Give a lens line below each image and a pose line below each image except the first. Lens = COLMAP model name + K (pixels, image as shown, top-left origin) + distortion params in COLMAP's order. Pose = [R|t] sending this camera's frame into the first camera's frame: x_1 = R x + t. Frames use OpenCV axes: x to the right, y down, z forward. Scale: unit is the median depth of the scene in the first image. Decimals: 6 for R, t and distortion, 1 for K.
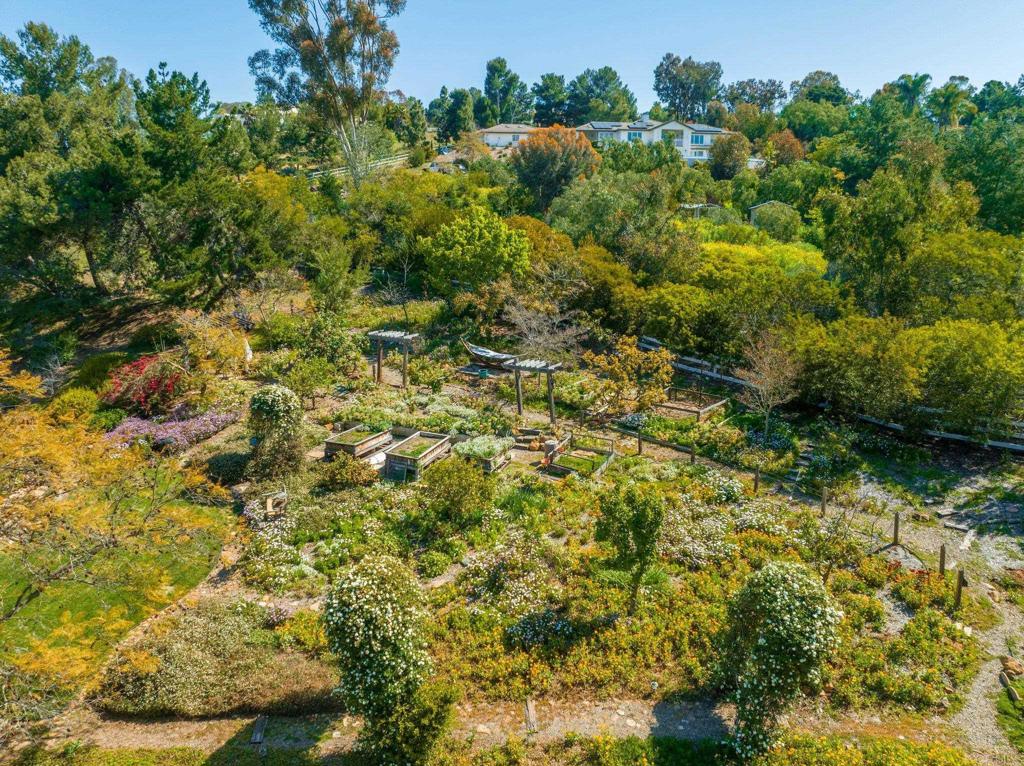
lens RADIAL K [[725.5, 0, 512.0], [0, 725.5, 383.0], [0, 0, 1]] dist [-0.061996, 0.034957]
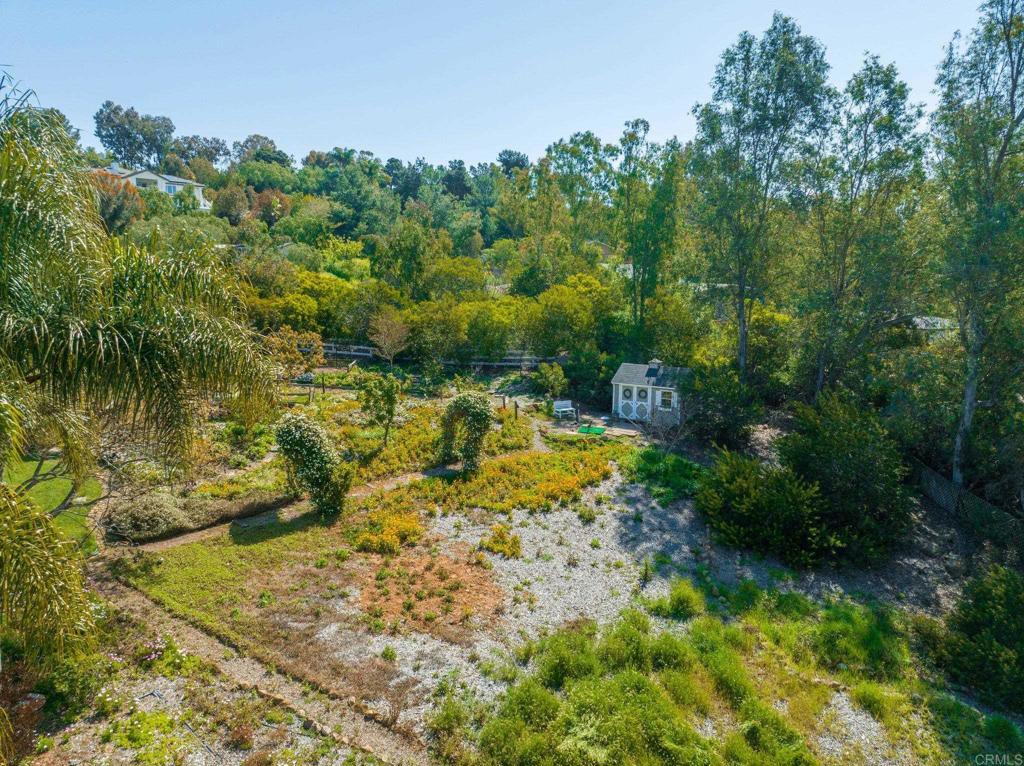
lens RADIAL K [[724.0, 0, 512.0], [0, 724.0, 383.0], [0, 0, 1]] dist [-0.048959, 0.017896]
pose [[0.729442, -0.103736, 0.676131, -0.504452], [0.150344, 0.988578, -0.010525, 0.134823], [-0.667316, 0.109329, 0.736706, -0.366745]]
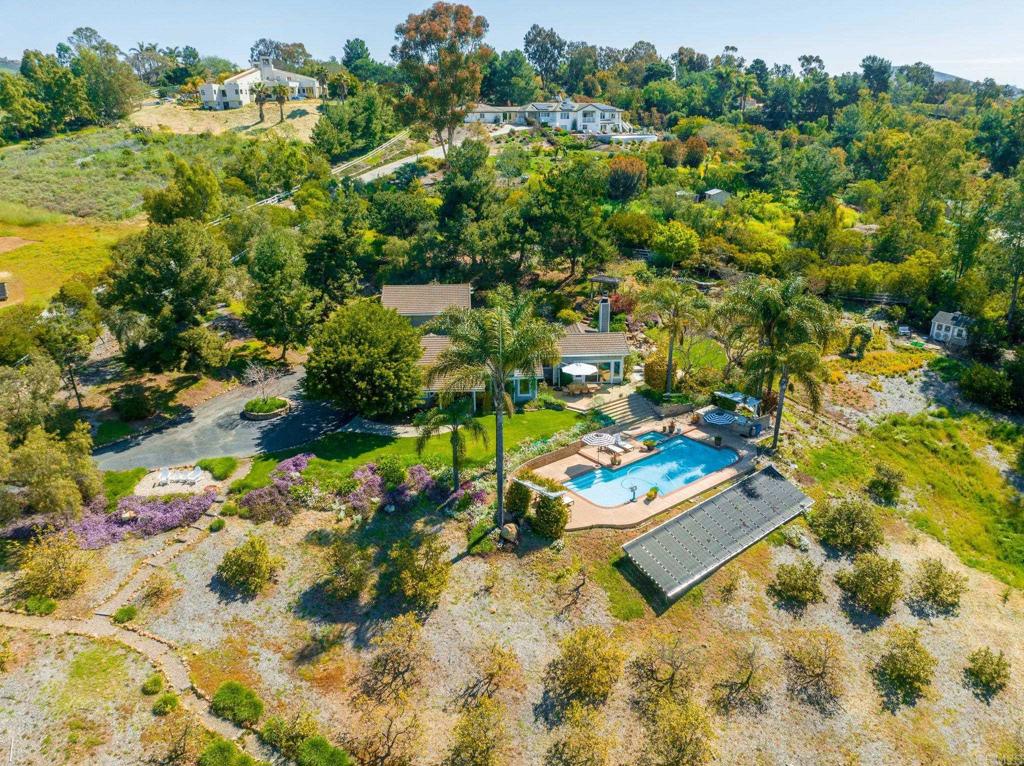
lens RADIAL K [[724.0, 0, 512.0], [0, 724.0, 383.0], [0, 0, 1]] dist [-0.048959, 0.017896]
pose [[0.941661, -0.120147, 0.314388, -1.842325], [0.077233, 0.986324, 0.145605, -0.138273], [-0.327583, -0.112830, 0.938061, -1.545106]]
